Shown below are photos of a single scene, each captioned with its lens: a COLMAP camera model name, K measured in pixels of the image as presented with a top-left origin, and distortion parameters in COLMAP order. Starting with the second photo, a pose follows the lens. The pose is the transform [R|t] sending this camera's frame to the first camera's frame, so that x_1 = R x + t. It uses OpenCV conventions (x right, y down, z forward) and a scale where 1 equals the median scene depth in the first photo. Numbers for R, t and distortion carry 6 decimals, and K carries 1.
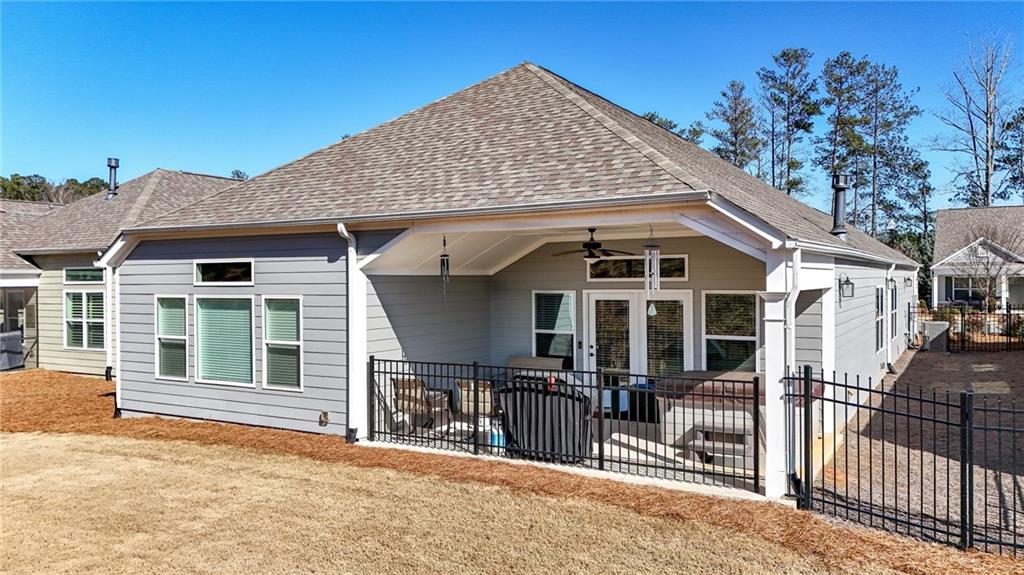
lens RADIAL K [[757.4, 0, 508.2], [0, 757.4, 285.0], [0, 0, 1]] dist [0.097744, -0.144158]
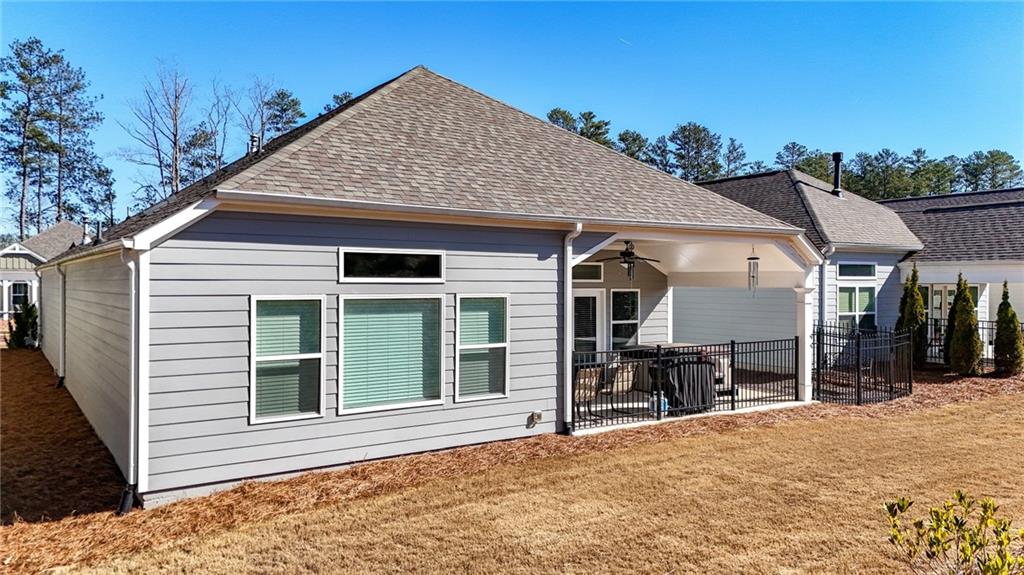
lens RADIAL K [[744.7, 0, 512.0], [0, 744.7, 287.5], [0, 0, 1]] dist [0.095966, -0.101849]
pose [[0.425875, 0.002063, 0.904779, -1.142685], [0.001190, 0.999995, -0.002840, 0.008764], [-0.904781, 0.002286, 0.425871, 0.634616]]
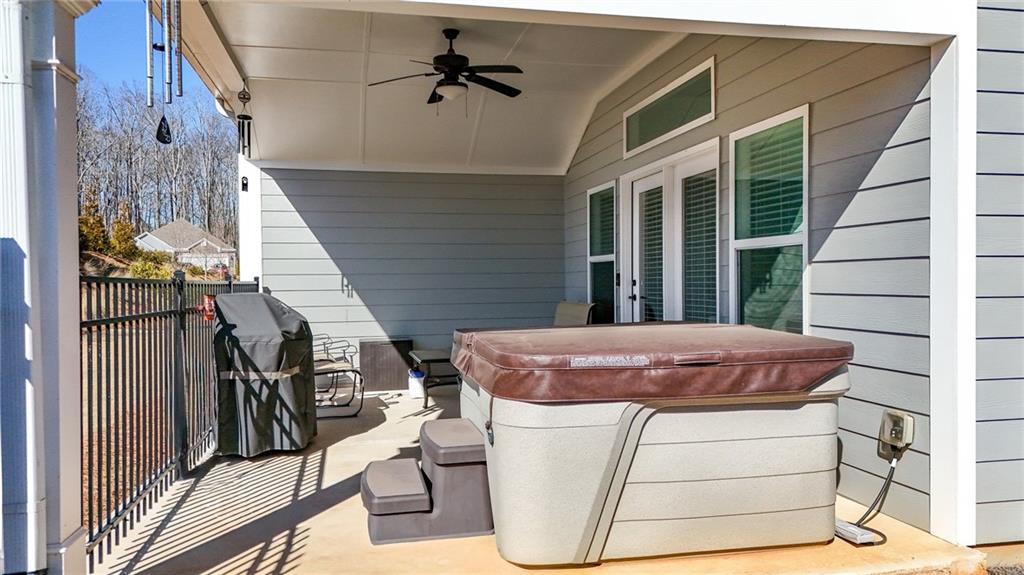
lens RADIAL K [[757.4, 0, 508.2], [0, 757.4, 285.0], [0, 0, 1]] dist [0.097744, -0.144158]
pose [[0.675906, 0.007645, -0.736948, 0.522255], [-0.003205, 0.999967, 0.007434, 0.094001], [0.736981, -0.002662, 0.675908, 0.682974]]
